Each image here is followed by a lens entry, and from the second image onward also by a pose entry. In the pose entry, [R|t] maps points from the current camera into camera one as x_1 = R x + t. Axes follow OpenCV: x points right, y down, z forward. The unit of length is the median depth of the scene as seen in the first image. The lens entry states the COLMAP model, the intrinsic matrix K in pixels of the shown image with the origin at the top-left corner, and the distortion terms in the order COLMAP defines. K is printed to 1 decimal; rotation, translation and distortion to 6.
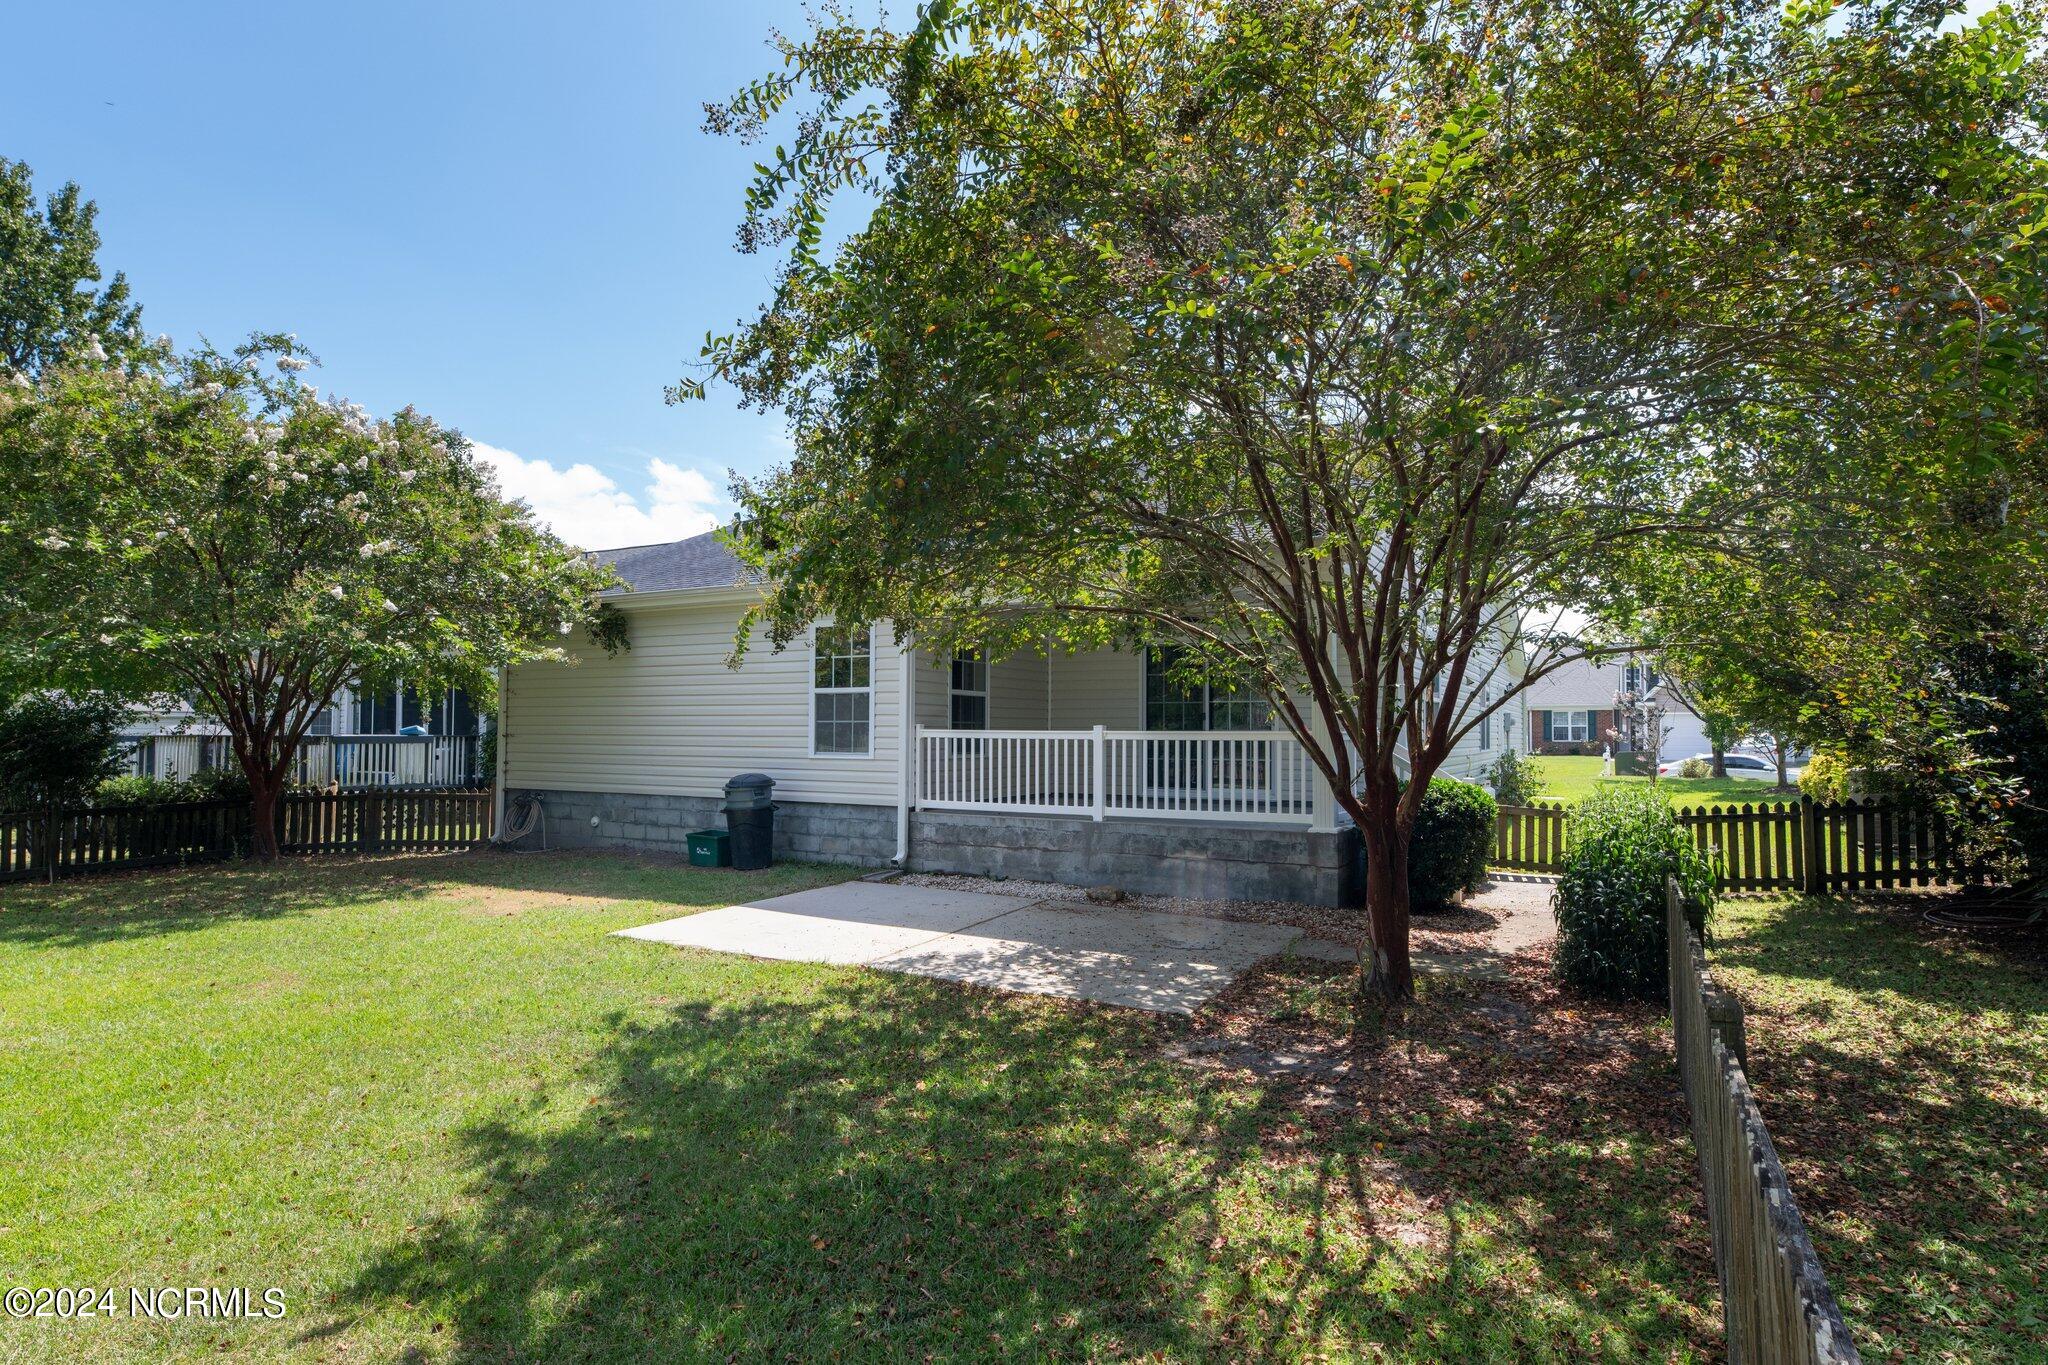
lens RADIAL K [[1086.7, 0, 1024.0], [0, 1086.7, 682.5], [0, 0, 1]] dist [0.016186, -0.000056]
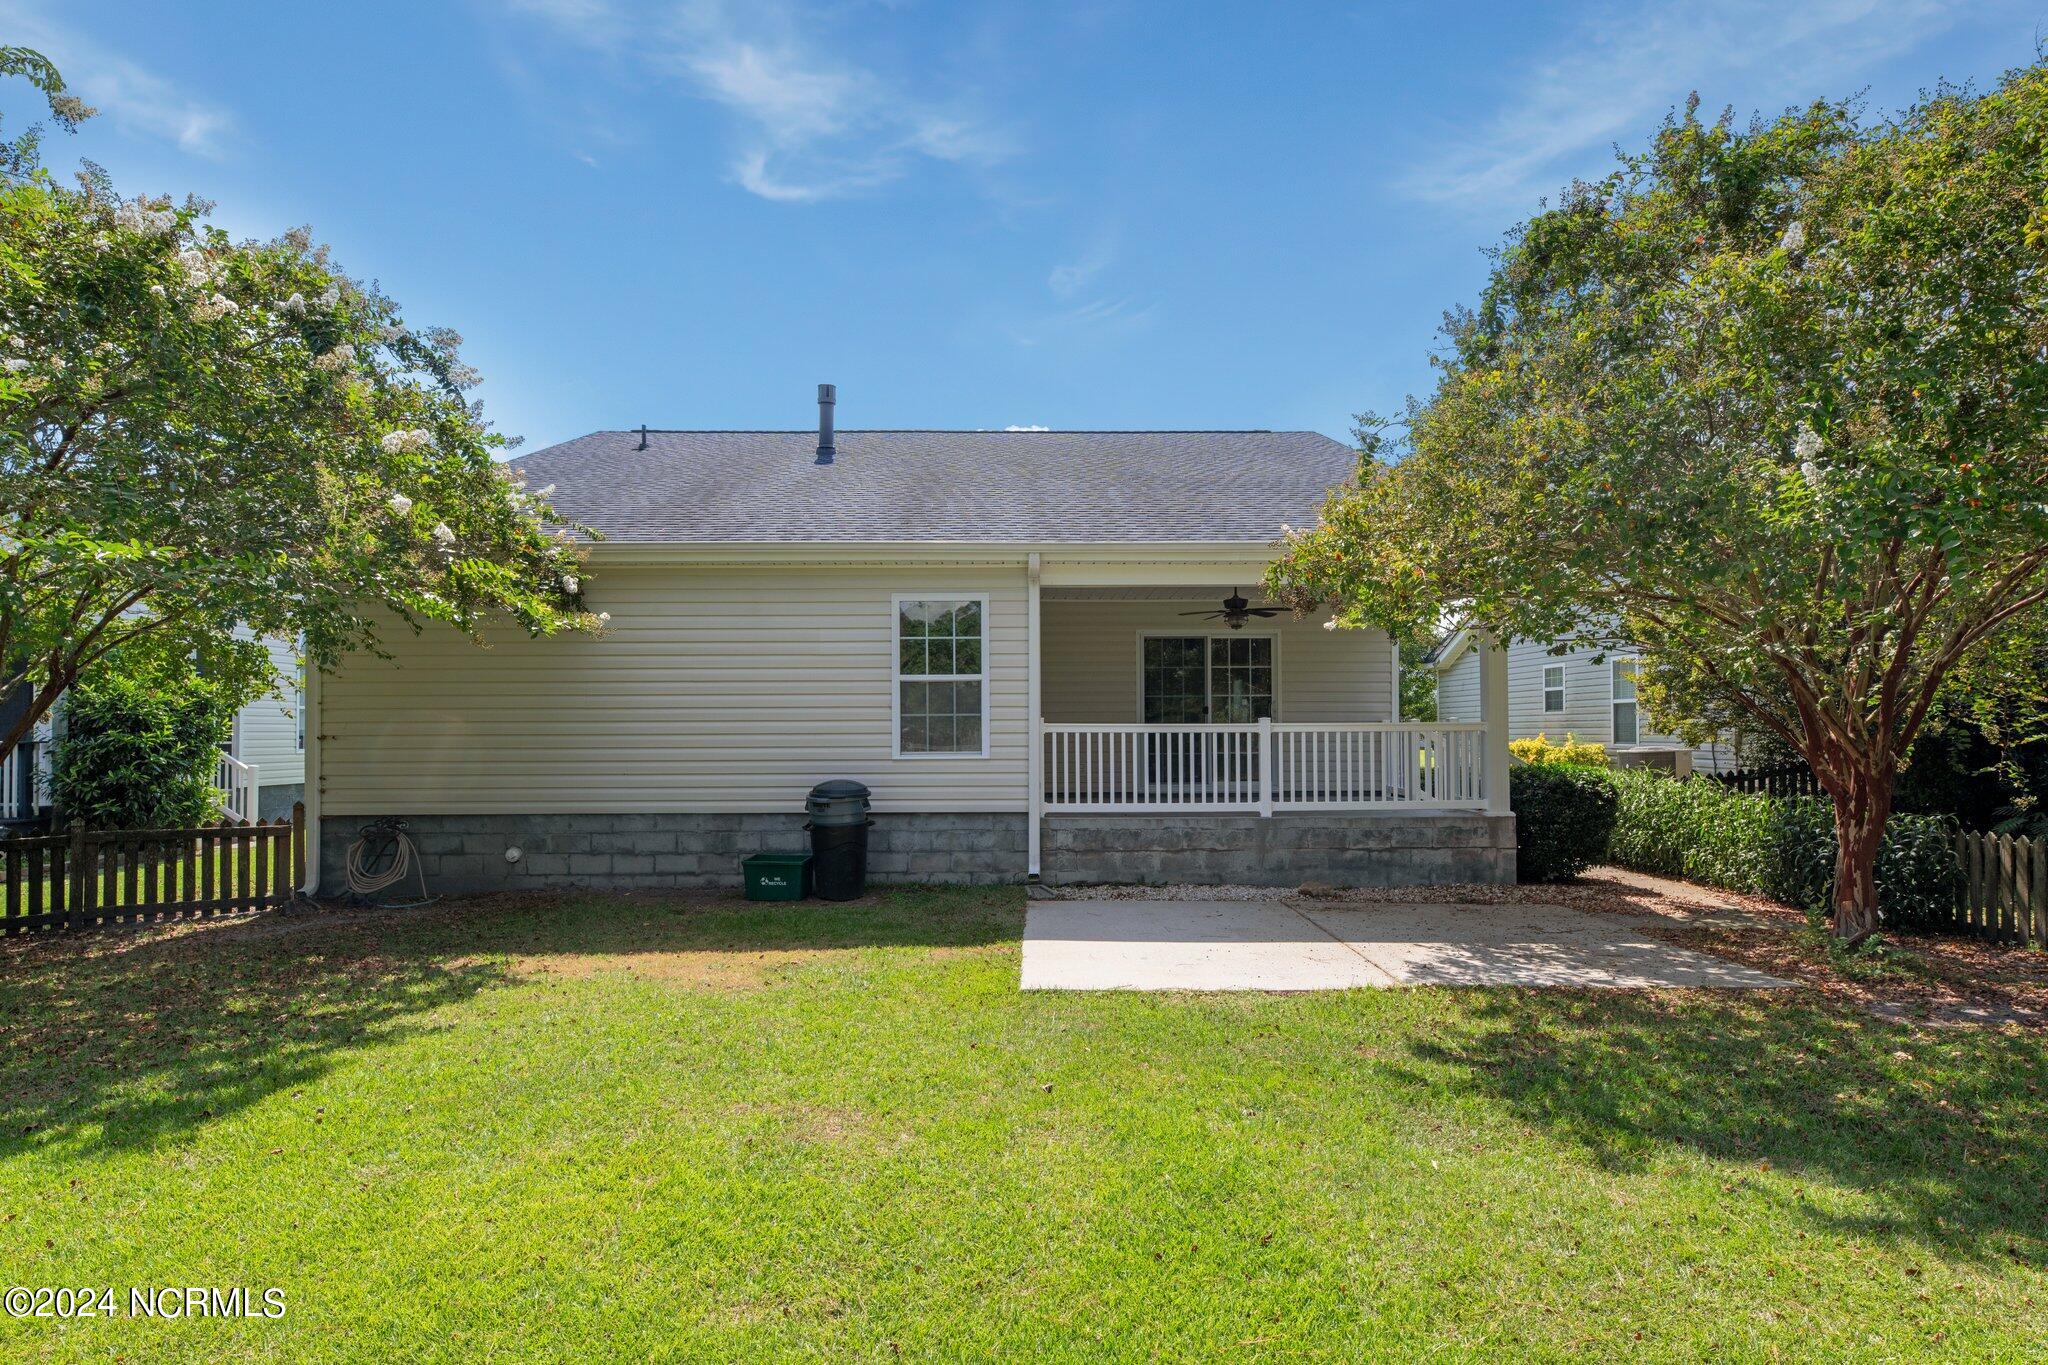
lens RADIAL K [[1111.5, 0, 1033.4], [0, 1111.5, 729.5], [0, 0, 1]] dist [0.019310, 0.000148]
pose [[0.867879, -0.010659, 0.496661, -0.534549], [-0.013909, 0.998856, 0.045741, 0.007092], [-0.496581, -0.046606, 0.866738, 0.223886]]
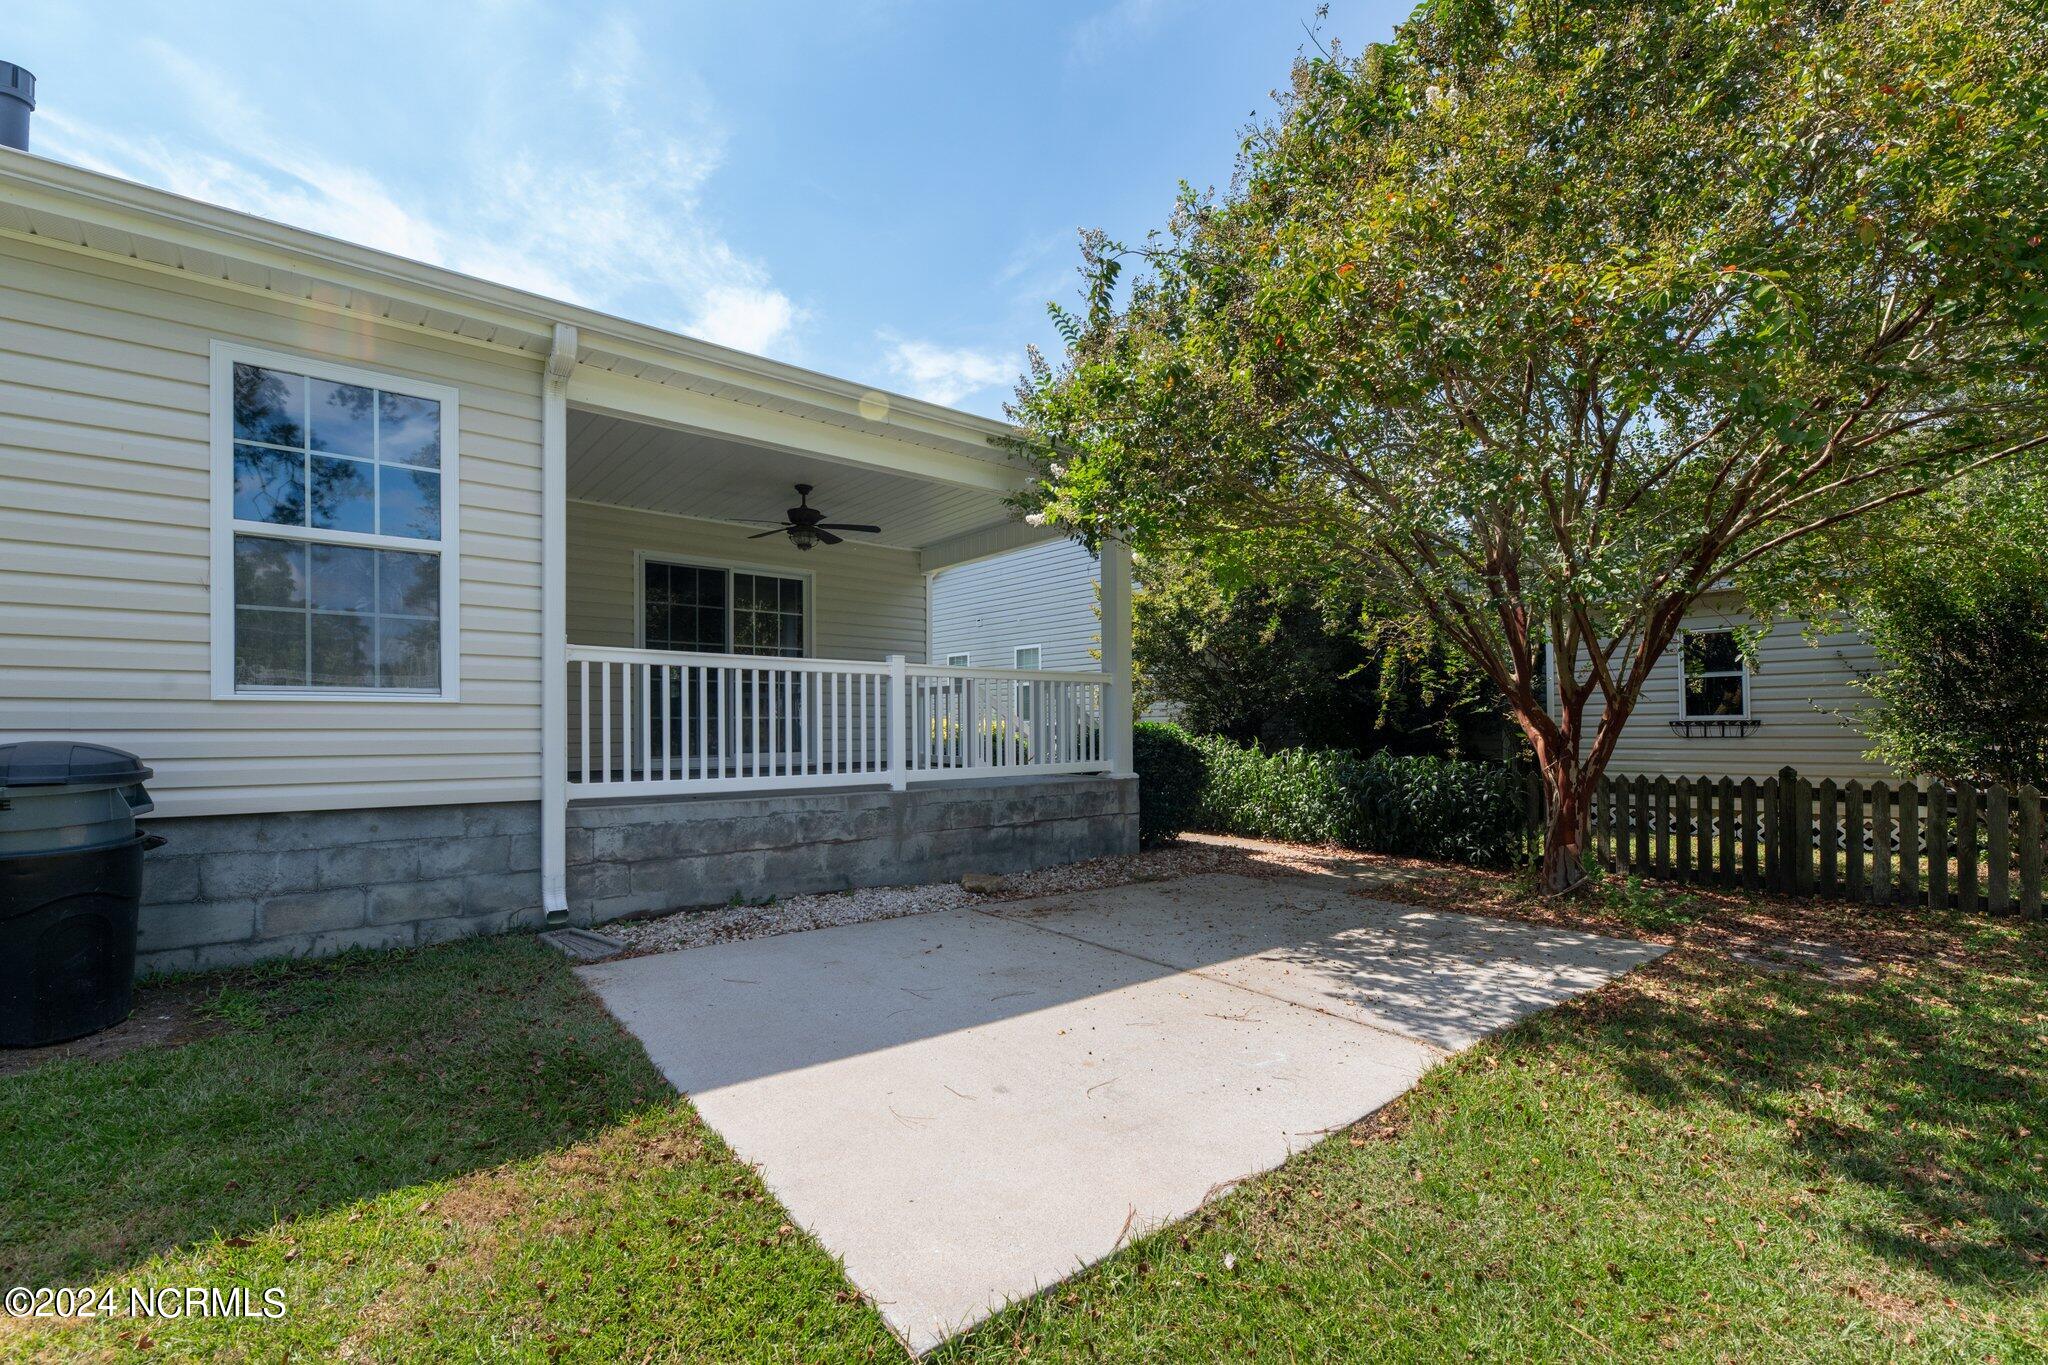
lens RADIAL K [[882.0, 0, 1018.3], [0, 882.0, 725.3], [0, 0, 1]] dist [-0.000405, -0.000849]
pose [[0.375433, -0.007687, 0.926817, -0.386062], [-0.040320, 0.998883, 0.024618, 0.060547], [-0.925972, -0.046612, 0.374704, 0.637460]]
